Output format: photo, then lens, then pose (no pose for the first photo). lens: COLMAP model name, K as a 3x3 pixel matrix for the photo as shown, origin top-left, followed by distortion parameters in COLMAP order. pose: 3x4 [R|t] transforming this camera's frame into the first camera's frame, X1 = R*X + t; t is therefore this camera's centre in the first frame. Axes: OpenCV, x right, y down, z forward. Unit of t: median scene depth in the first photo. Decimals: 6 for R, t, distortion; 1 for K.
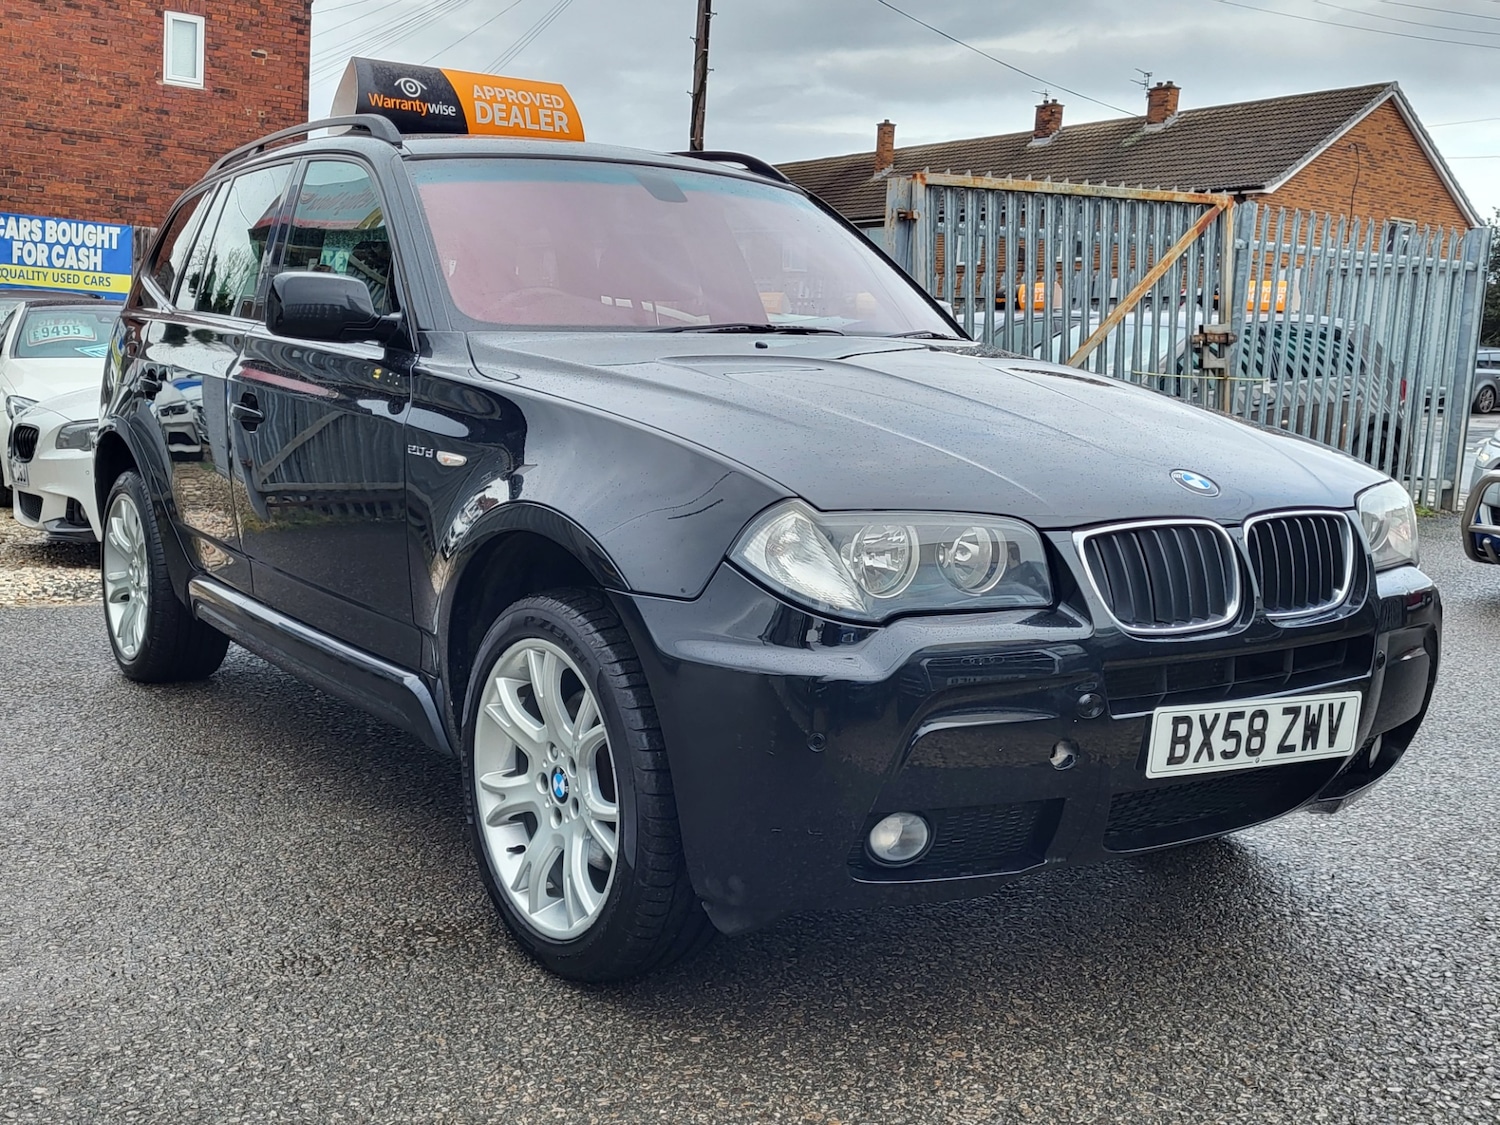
lens RADIAL K [[1686.0, 0, 624.7], [0, 1686.0, 557.5], [0, 0, 1]] dist [0.037799, -0.016500]
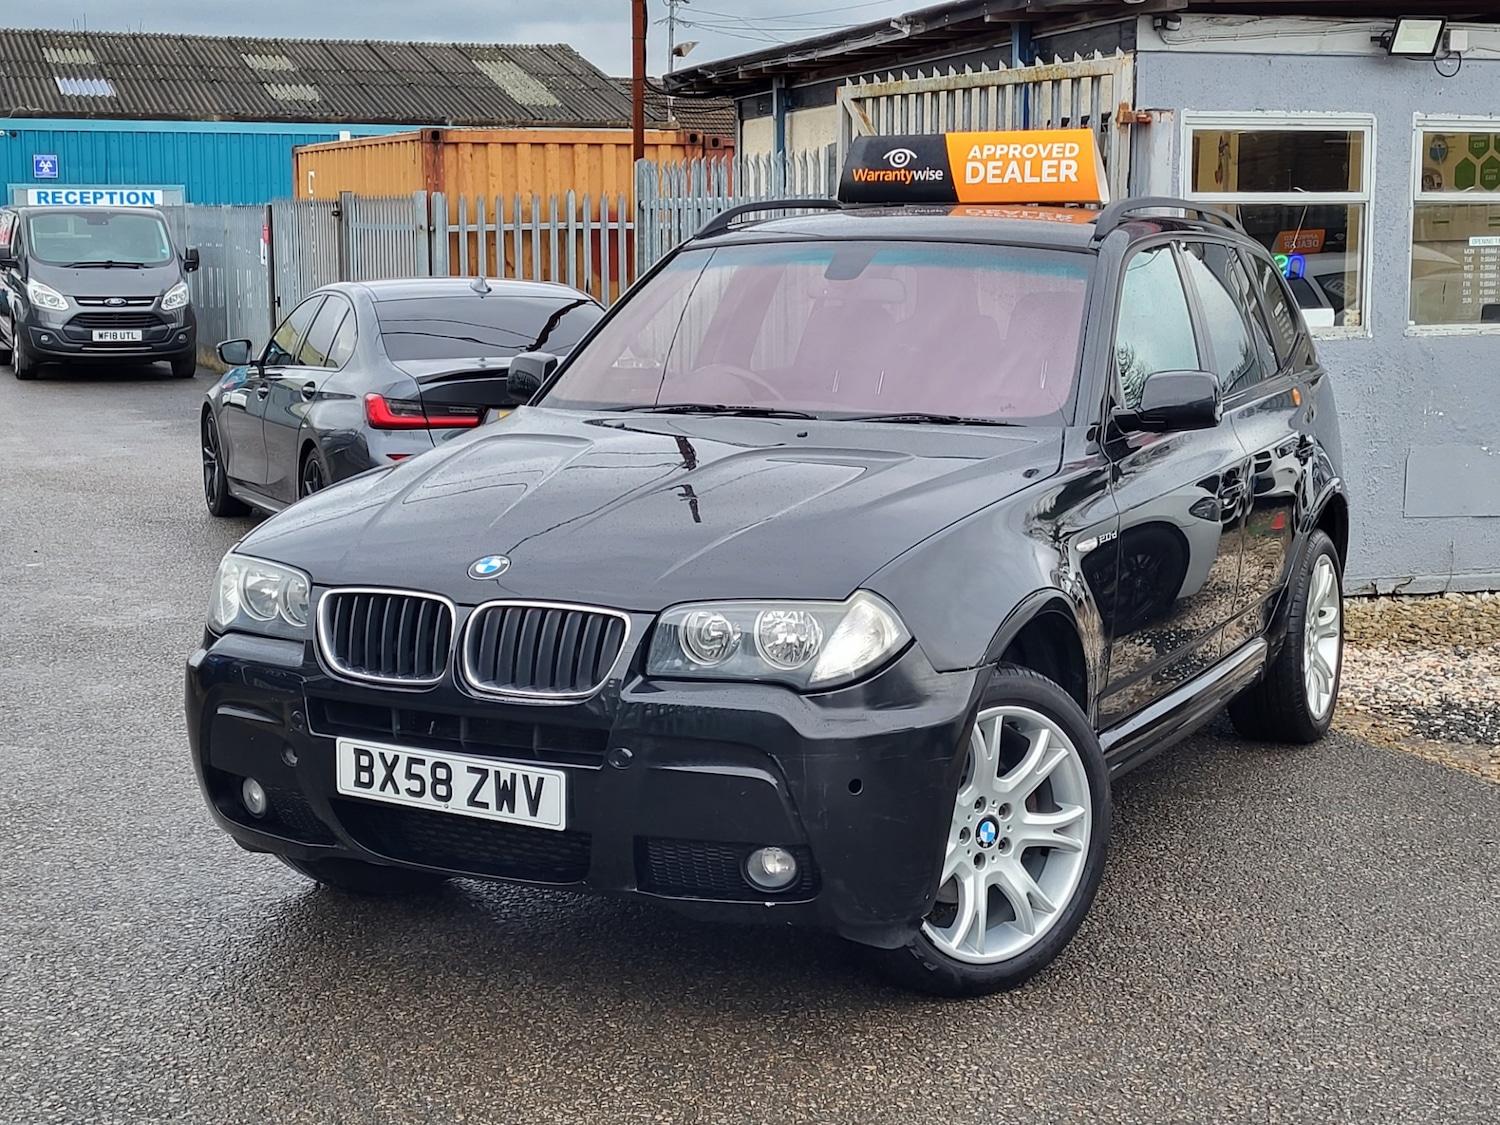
lens RADIAL K [[2091.9, 0, 596.2], [0, 2091.9, 587.5], [0, 0, 1]] dist [0.040391, -0.035615]
pose [[0.487833, 0.102828, -0.866860, 1.389658], [-0.103344, 0.992857, 0.059616, -0.105906], [0.866798, 0.060502, 0.494975, 0.309682]]
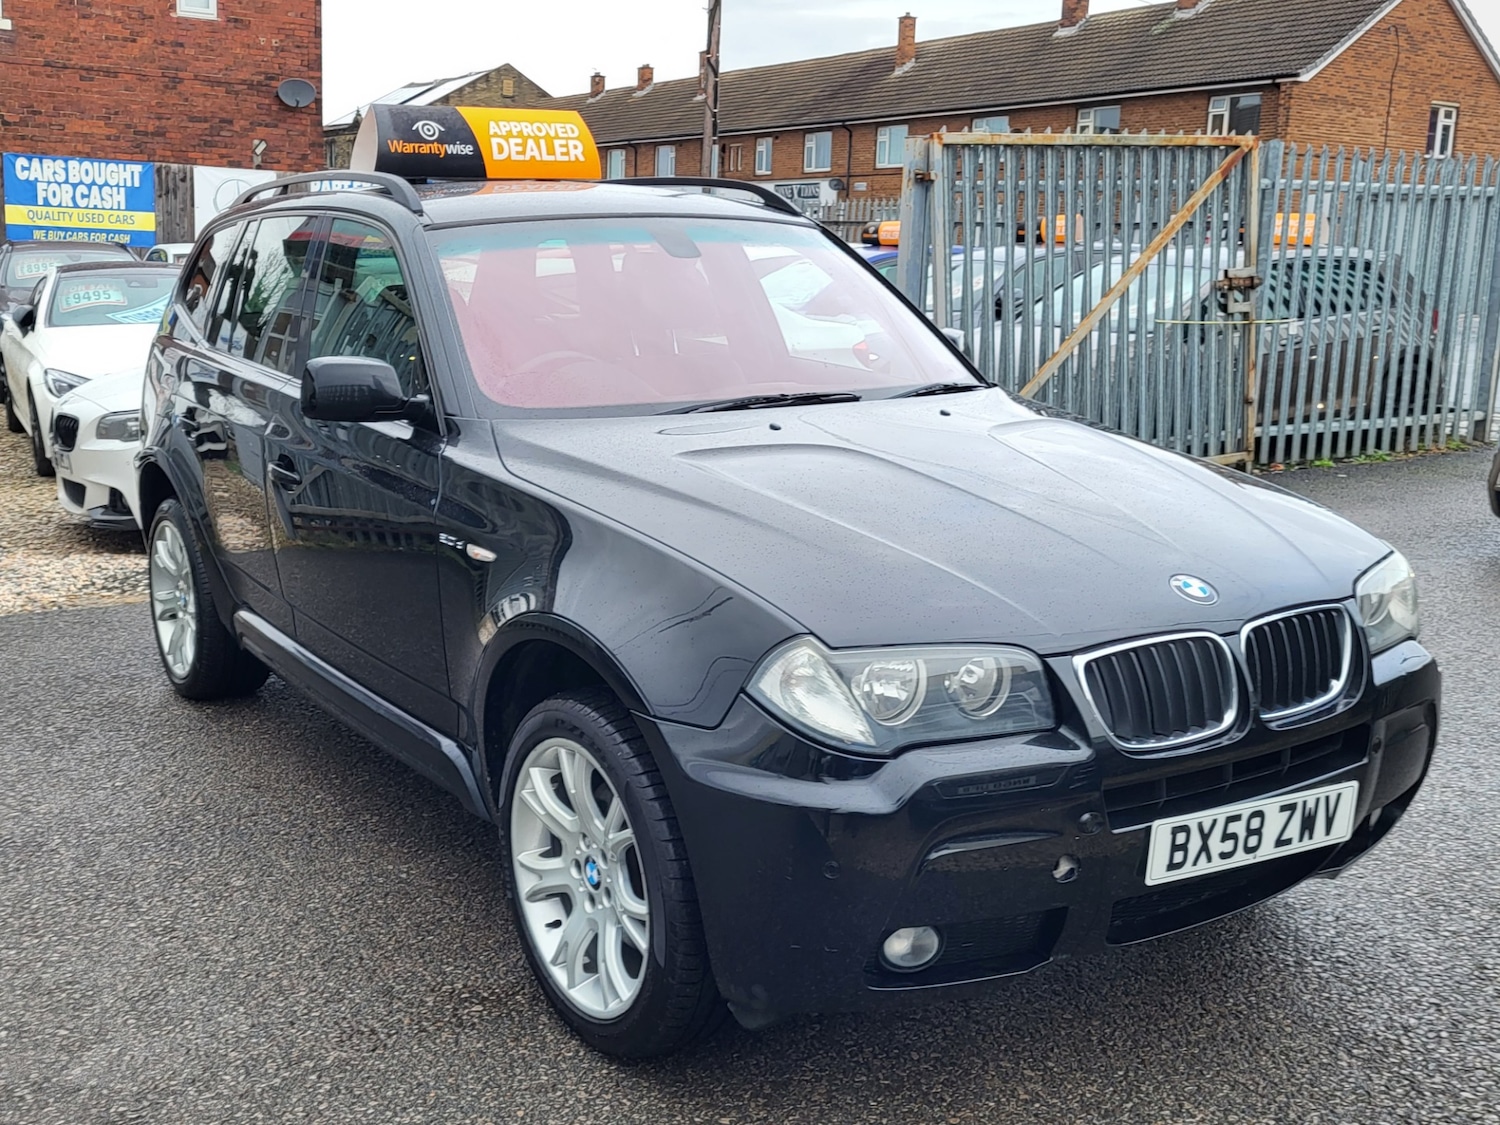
lens RADIAL K [[1679.1, 0, 576.8], [0, 1679.1, 565.8], [0, 0, 1]] dist [0.045556, -0.036075]
pose [[0.998665, -0.024682, -0.045371, 0.004133], [0.027704, 0.997353, 0.067233, -0.120163], [0.043591, -0.068400, 0.996705, -0.044528]]
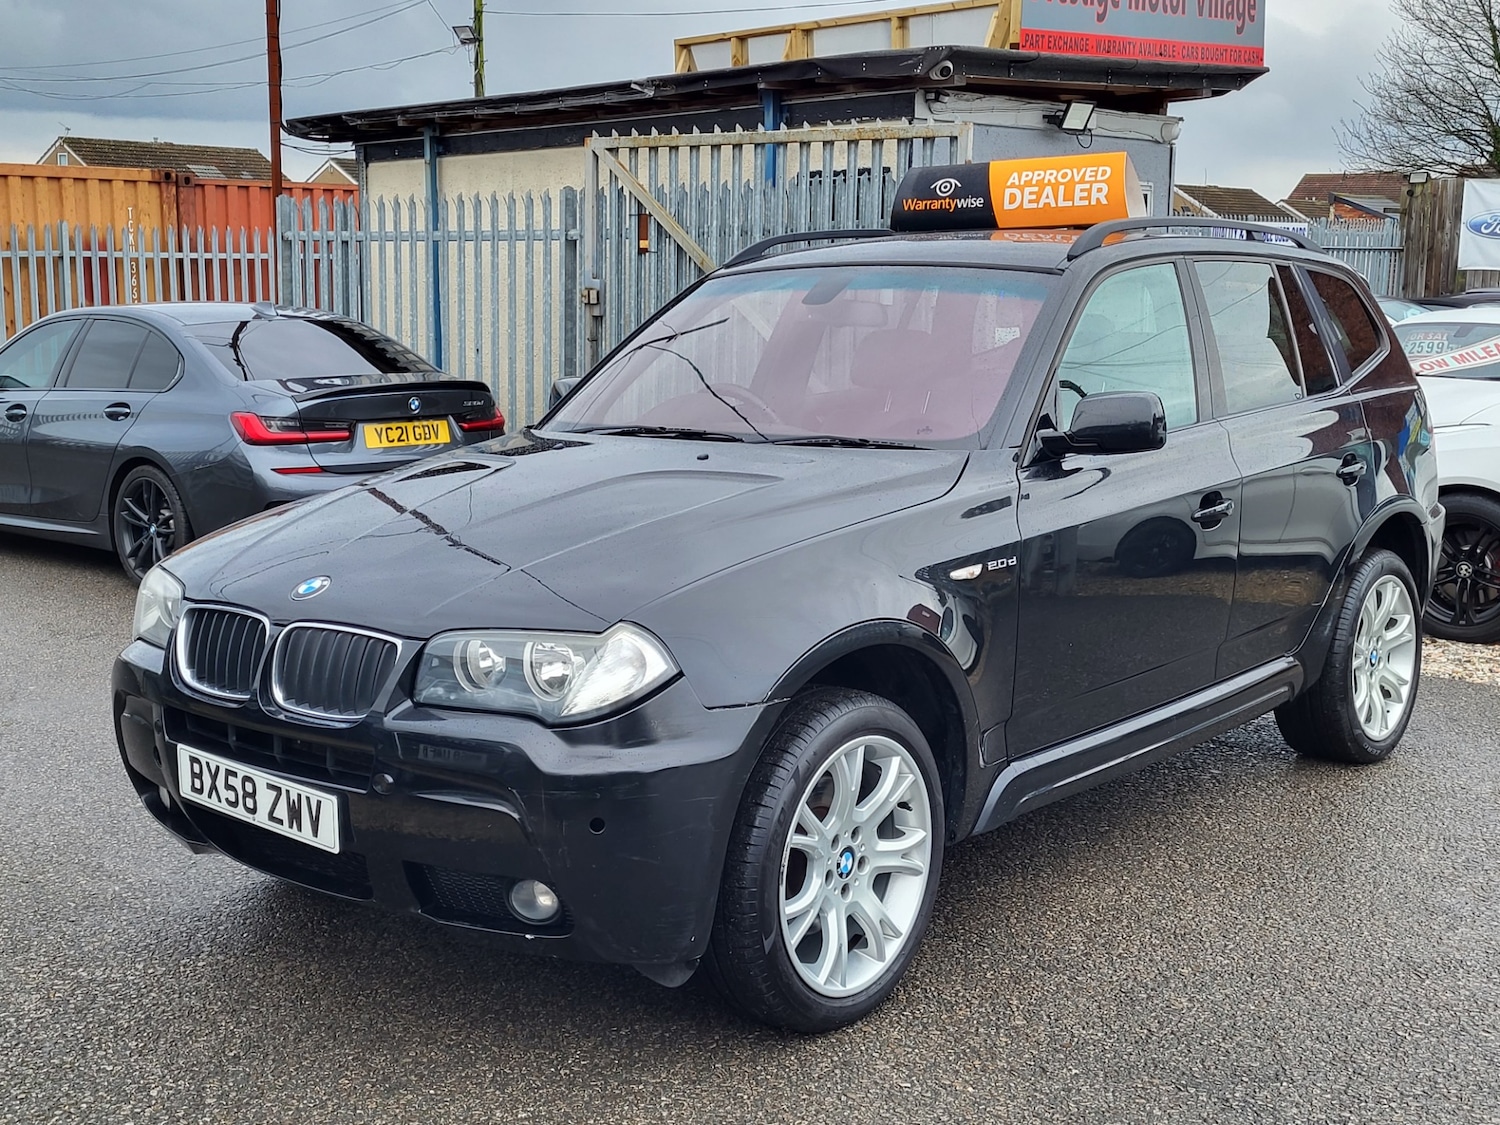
lens RADIAL K [[1686.0, 0, 624.7], [0, 1686.0, 557.5], [0, 0, 1]] dist [0.037799, -0.016500]
pose [[0.272676, 0.109271, -0.955881, 1.325477], [-0.104134, 0.991045, 0.083585, -0.162415], [0.956454, 0.076748, 0.281613, 0.755520]]
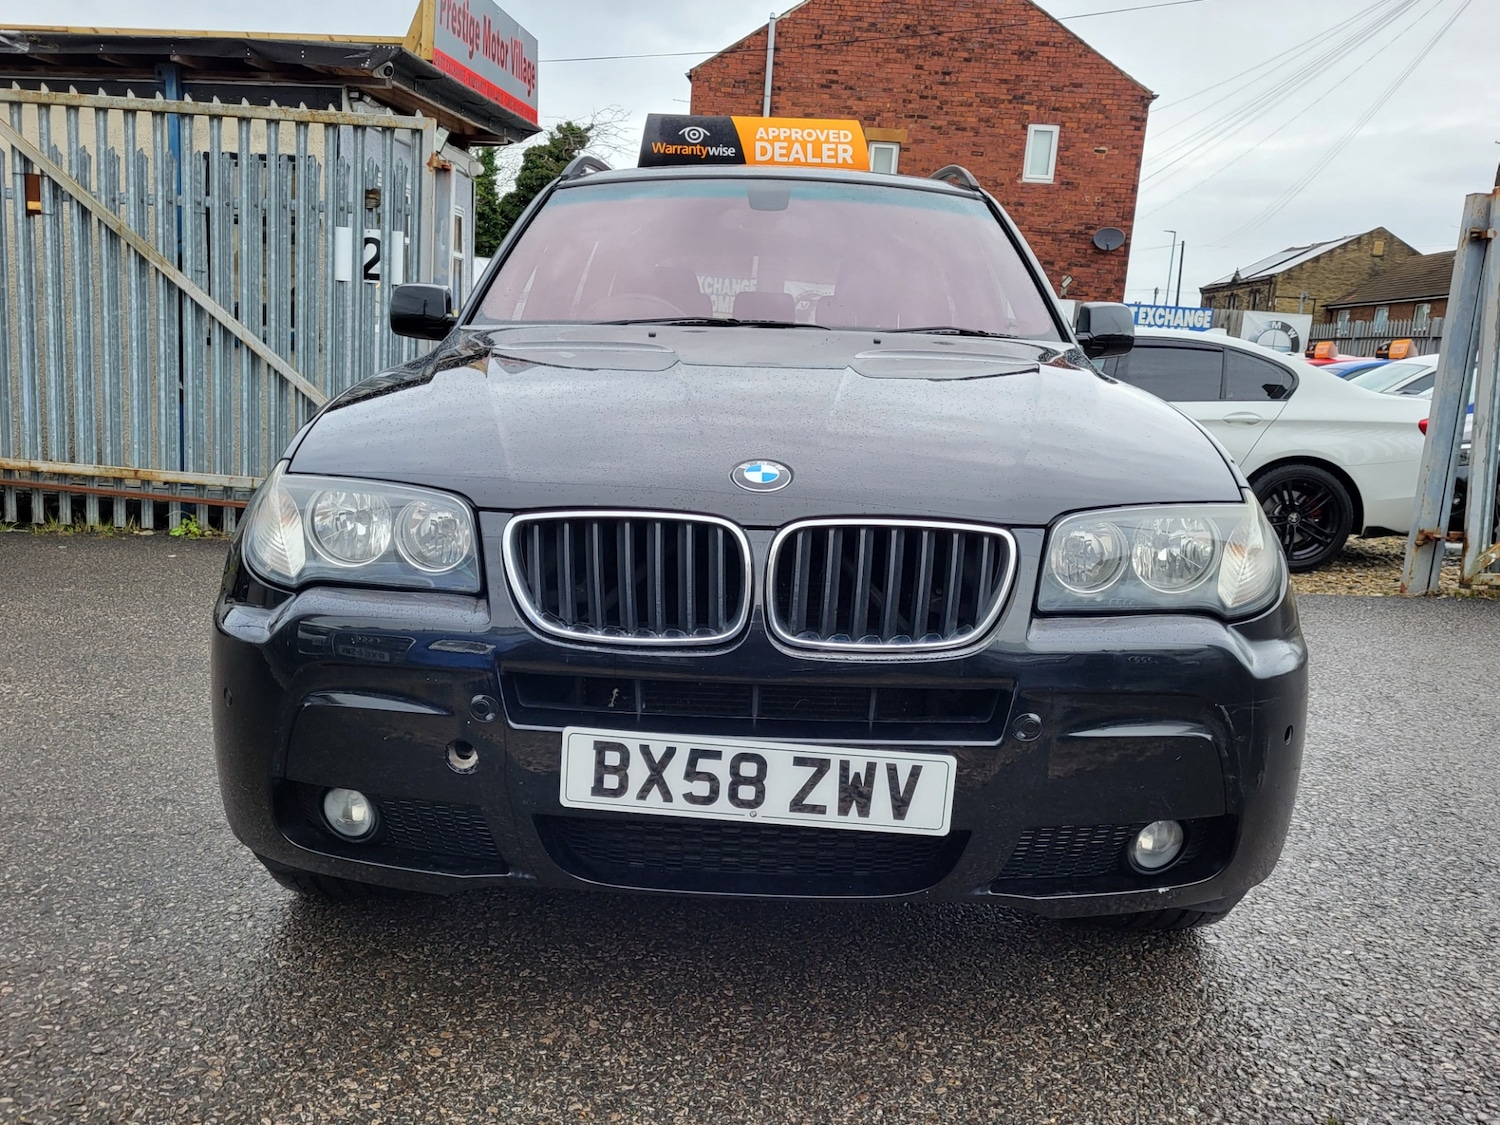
lens RADIAL K [[1254.8, 0, 652.1], [0, 1254.8, 580.8], [0, 0, 1]] dist [0.033481, -0.003590]
pose [[0.815534, 0.097598, -0.570420, 0.562387], [-0.083971, 0.995202, 0.050223, -0.016301], [0.572585, 0.006941, 0.819816, 0.397371]]
